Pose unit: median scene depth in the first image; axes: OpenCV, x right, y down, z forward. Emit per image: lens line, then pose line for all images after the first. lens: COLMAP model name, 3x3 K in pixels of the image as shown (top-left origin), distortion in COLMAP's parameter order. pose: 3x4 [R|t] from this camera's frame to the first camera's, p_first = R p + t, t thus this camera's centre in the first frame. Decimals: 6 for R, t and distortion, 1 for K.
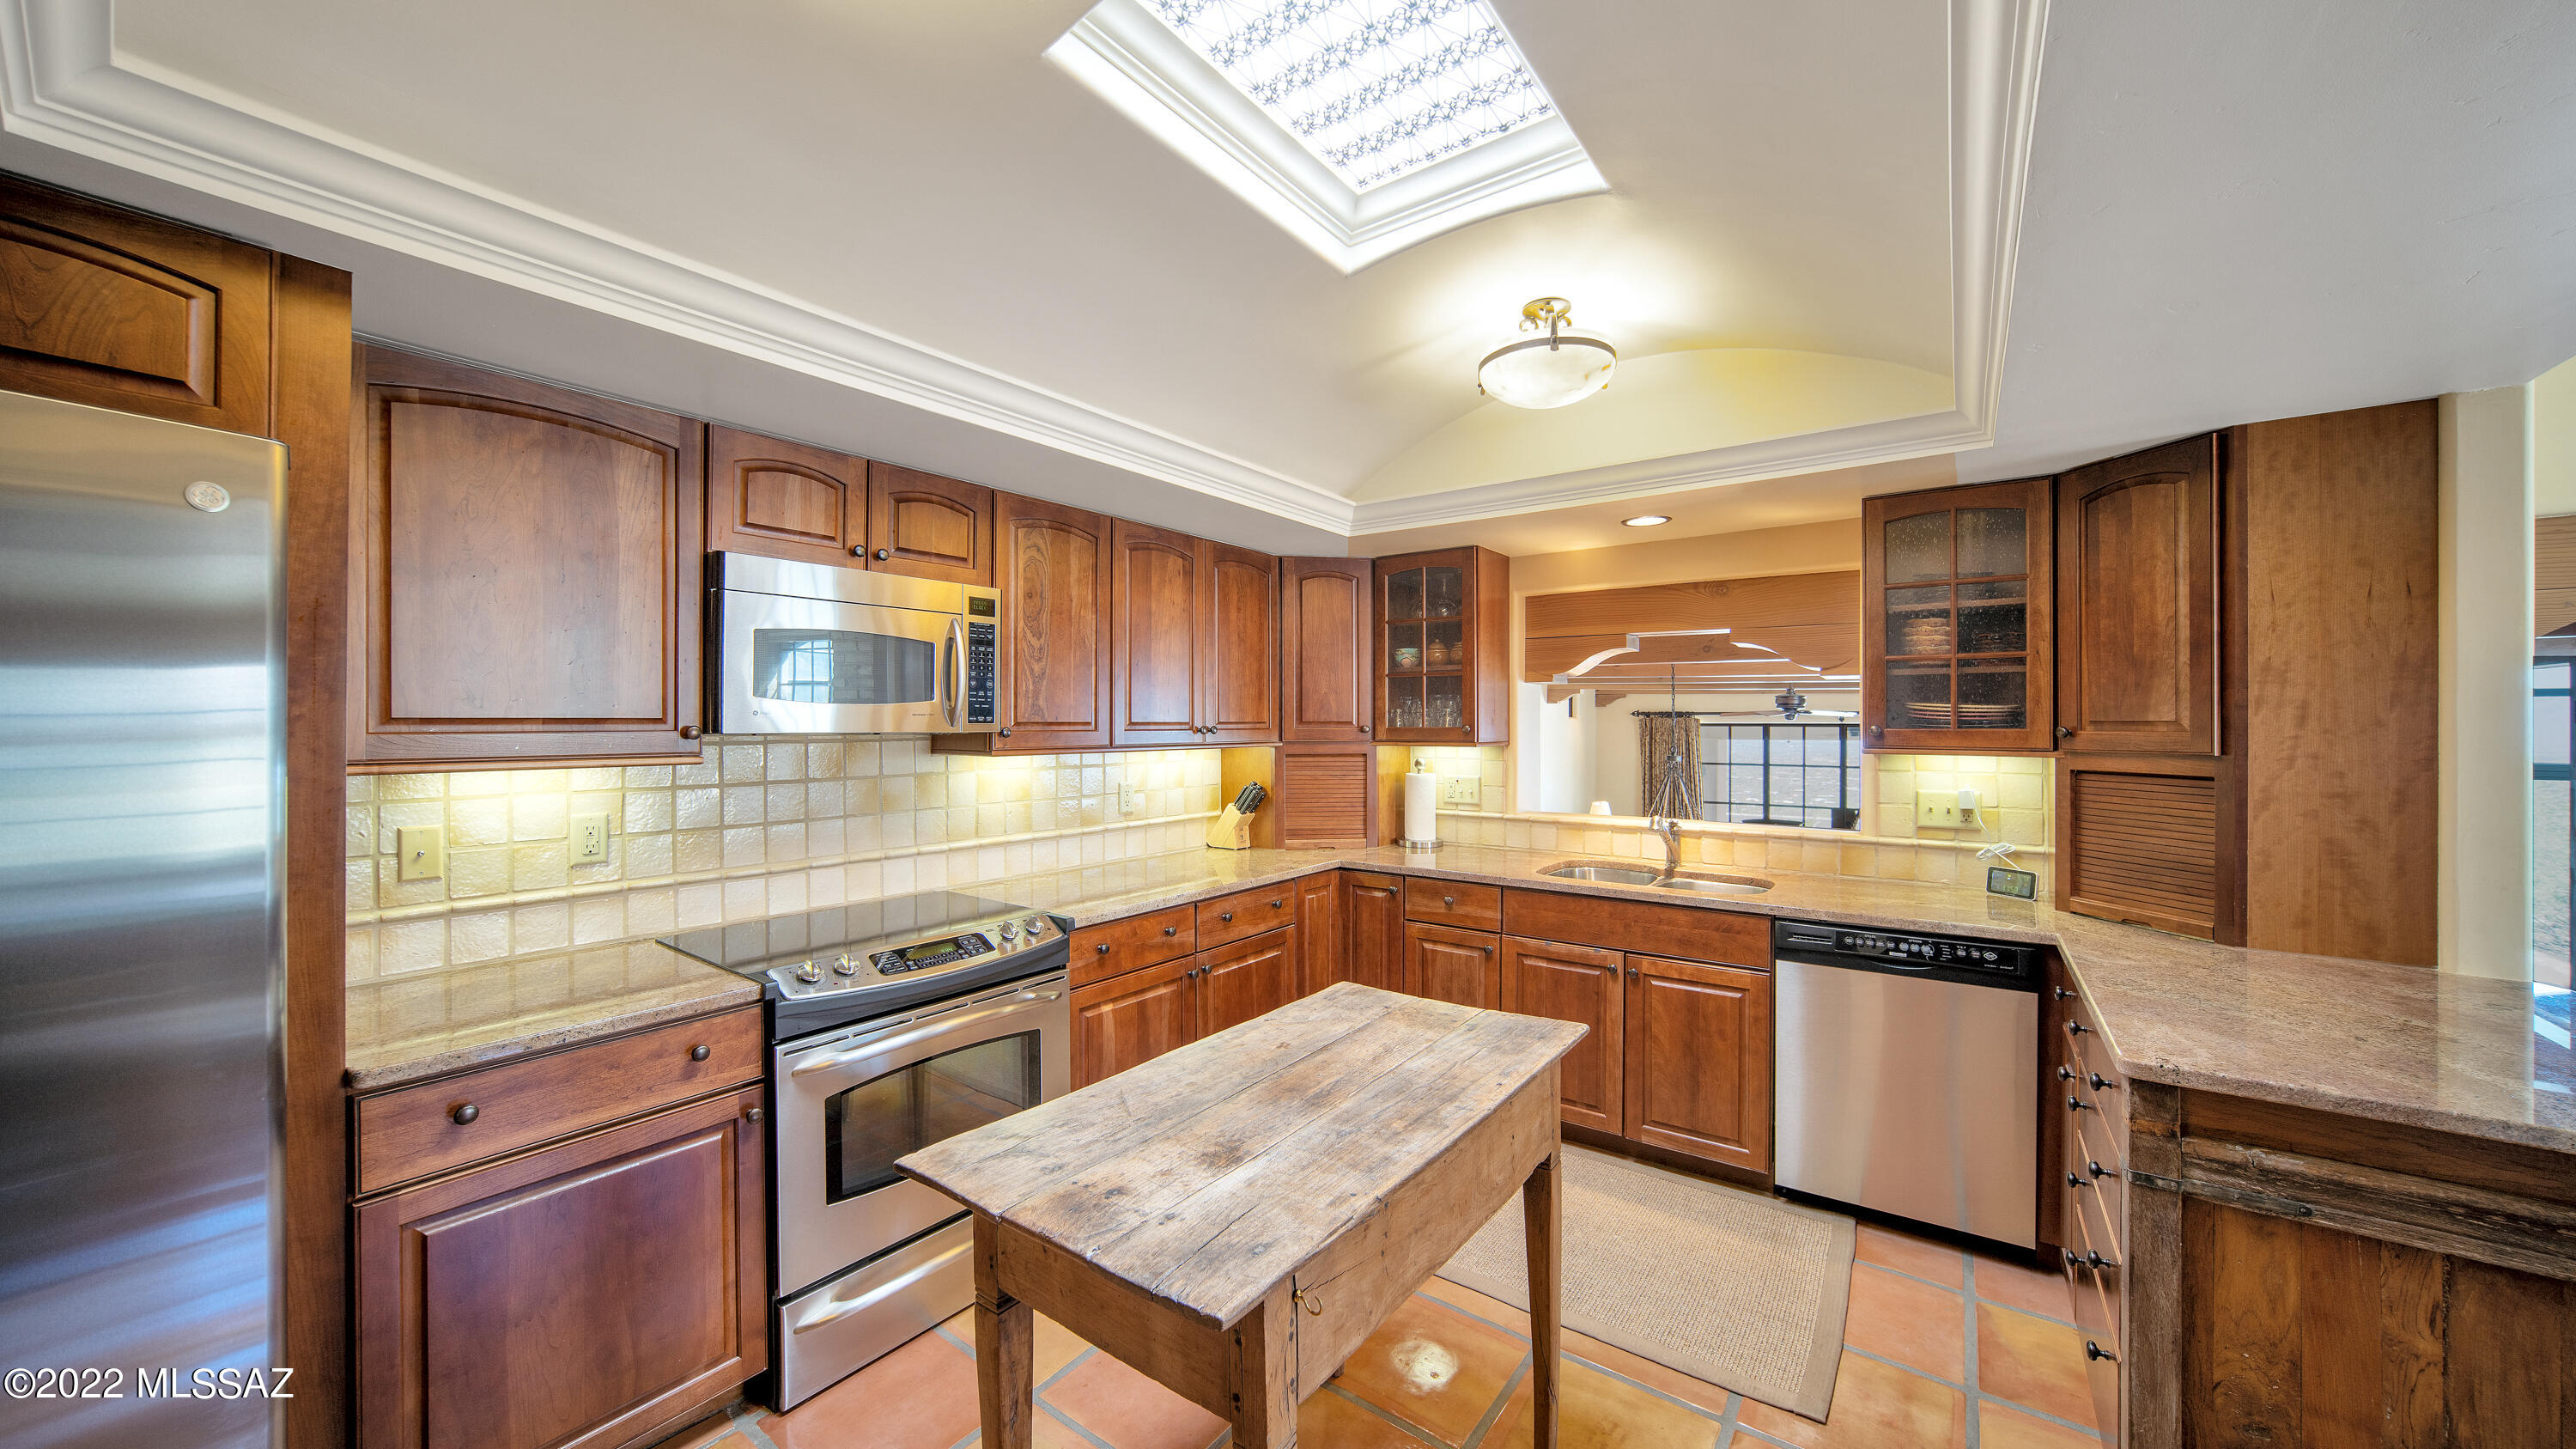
lens RADIAL K [[900.5, 0, 1293.4], [0, 900.5, 729.1], [0, 0, 1]] dist [-0.018928, 0.000093]
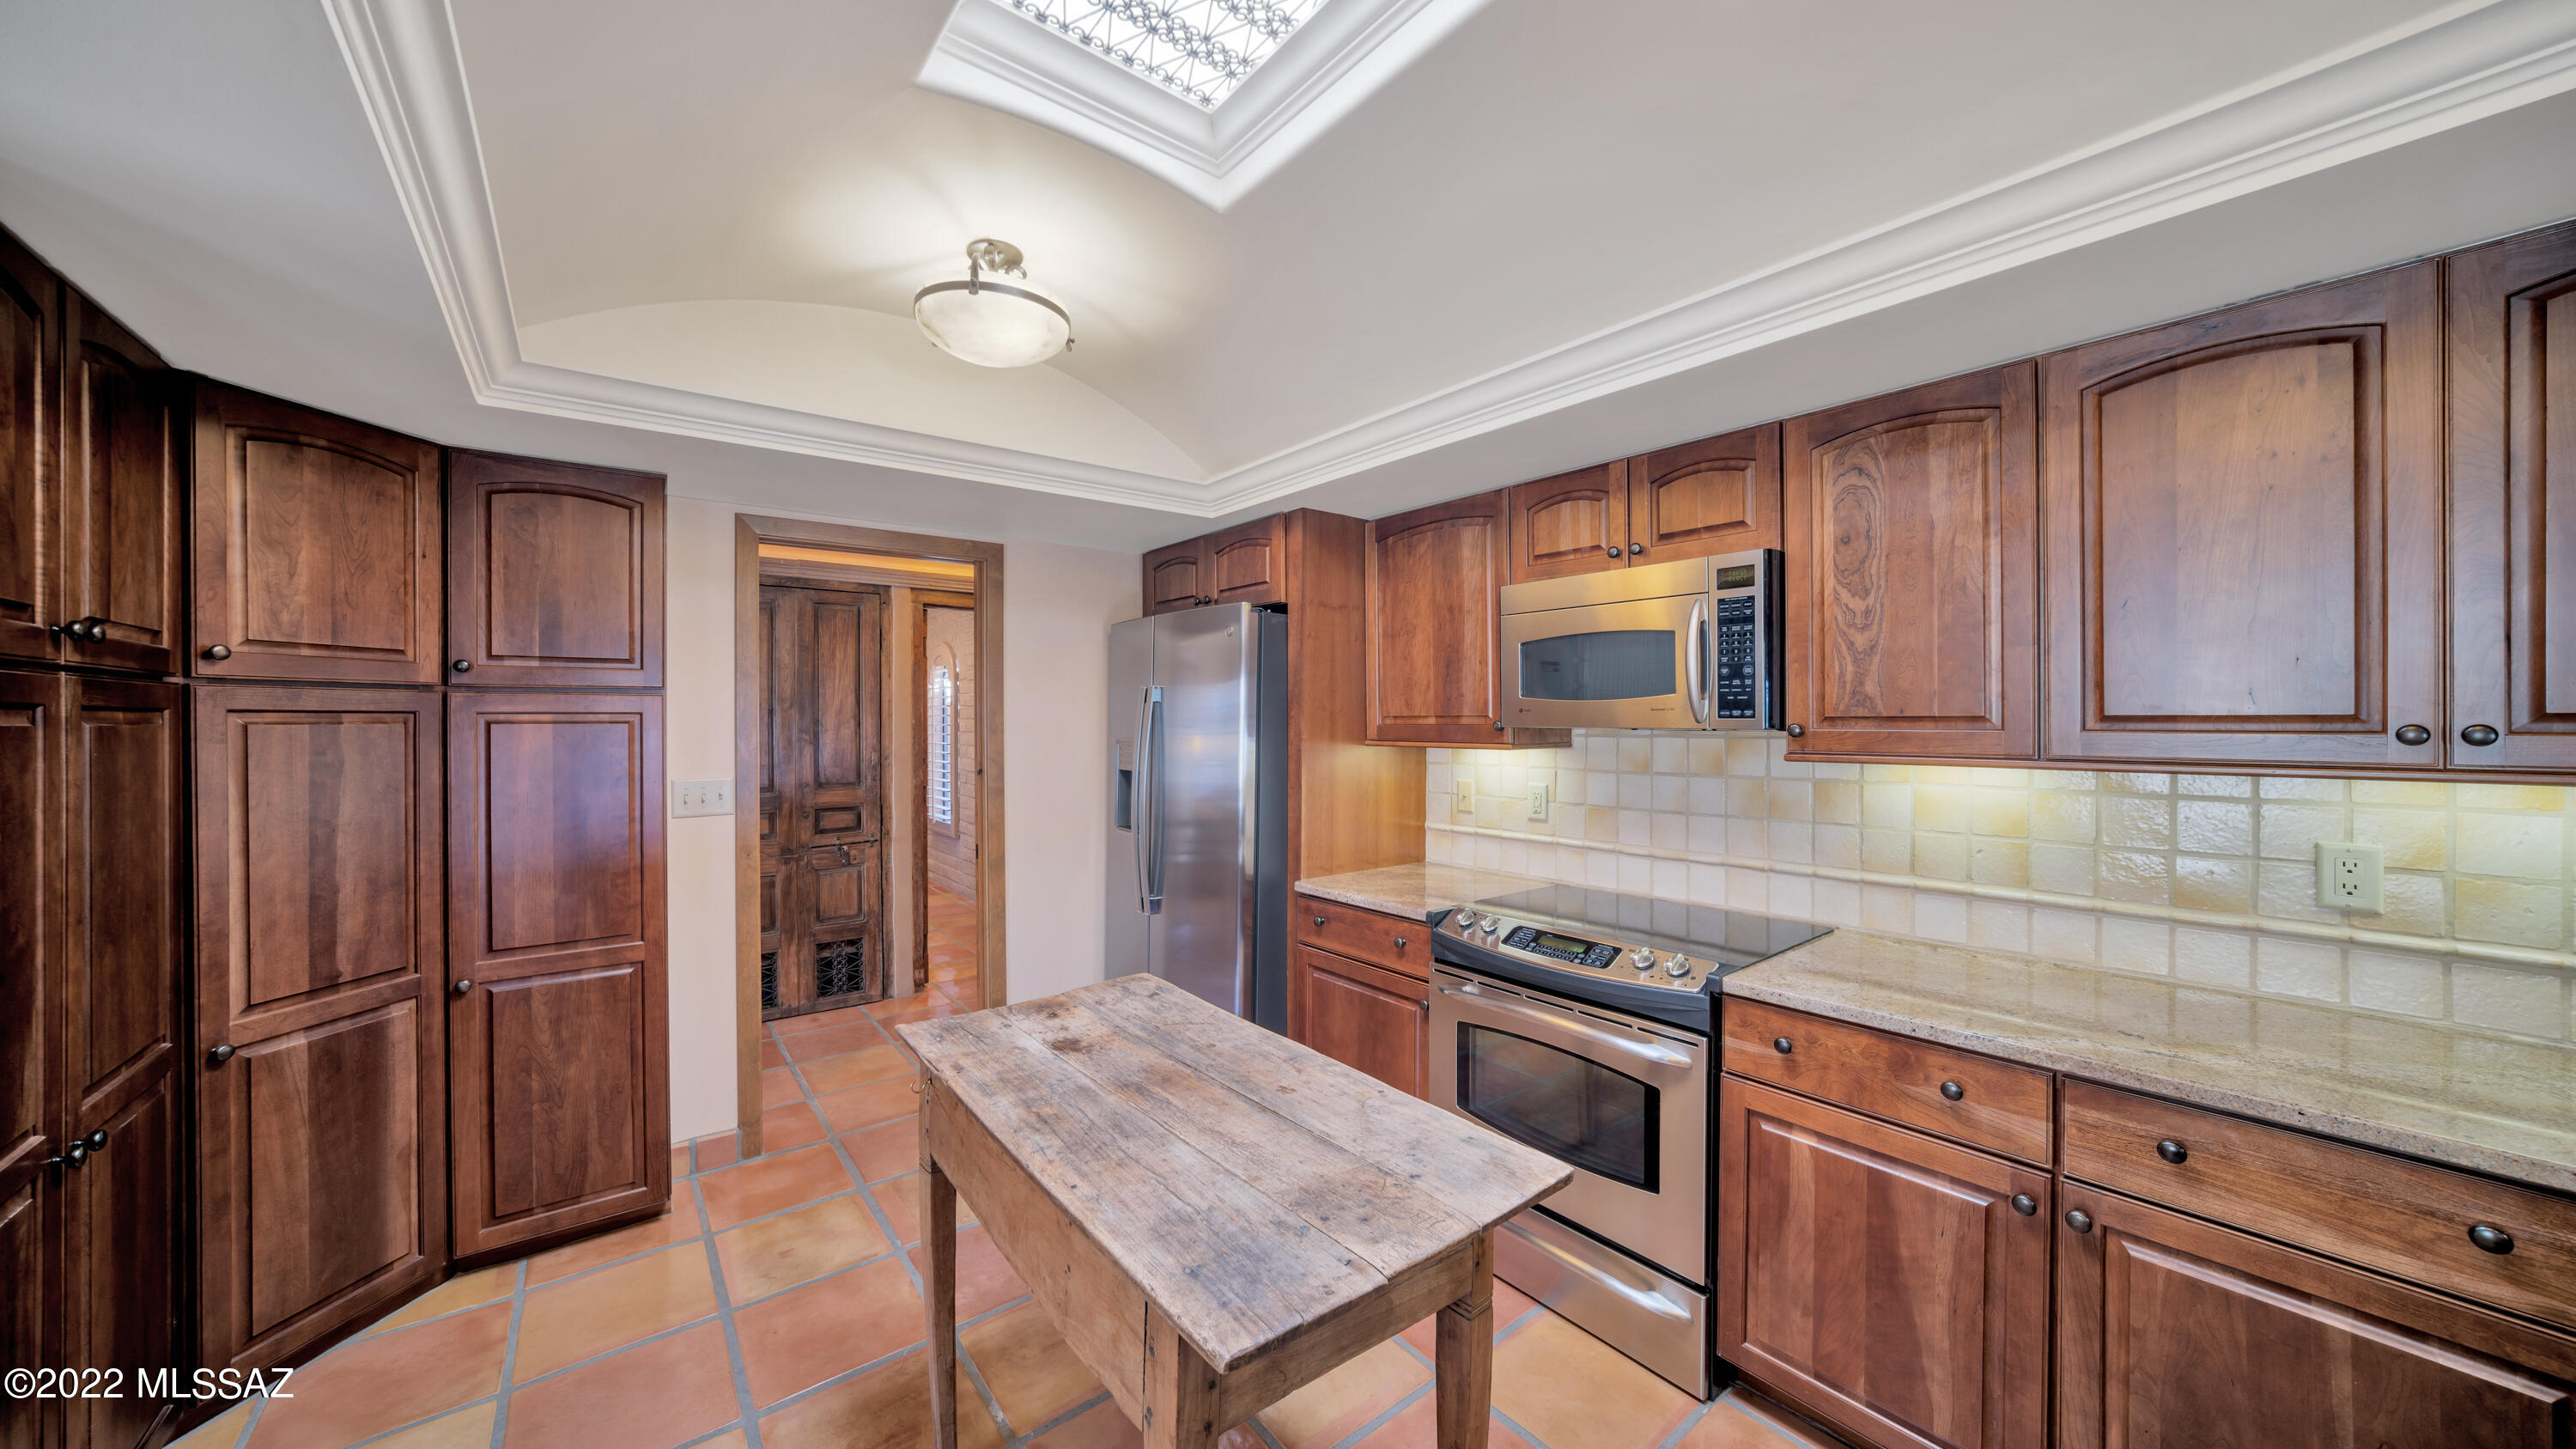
lens RADIAL K [[900.5, 0, 1294.3], [0, 900.5, 716.6], [0, 0, 1]] dist [-0.018928, 0.000093]
pose [[-0.263395, -0.002241, -0.964685, 0.559683], [-0.003375, 0.999993, -0.001401, -0.005900], [0.964682, 0.002887, -0.263401, 0.835257]]
